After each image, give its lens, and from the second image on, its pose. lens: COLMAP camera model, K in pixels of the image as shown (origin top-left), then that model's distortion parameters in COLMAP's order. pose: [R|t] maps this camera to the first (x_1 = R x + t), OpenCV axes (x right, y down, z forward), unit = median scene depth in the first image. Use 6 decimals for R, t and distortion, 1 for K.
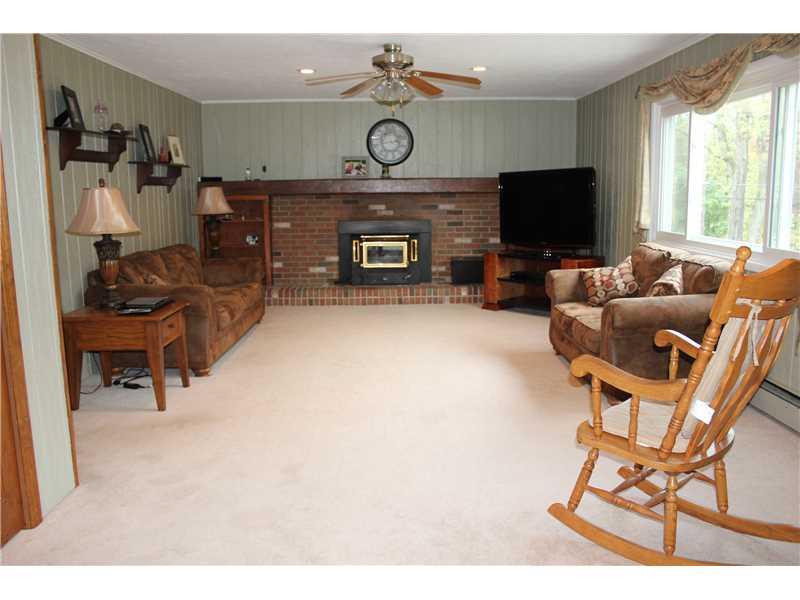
lens RADIAL K [[654.8, 0, 401.3], [0, 654.8, 297.4], [0, 0, 1]] dist [-0.147117, 0.104251]
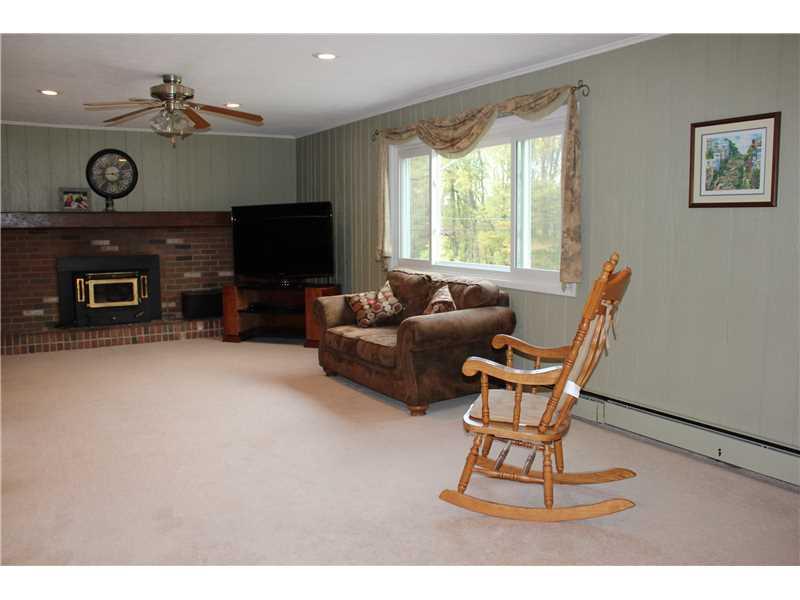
lens RADIAL K [[654.8, 0, 399.8], [0, 654.8, 300.6], [0, 0, 1]] dist [-0.147117, 0.104251]
pose [[0.868055, -0.050547, 0.493889, -0.181795], [0.073773, 0.996892, -0.027636, 0.002895], [-0.490957, 0.060425, 0.869086, 0.000772]]
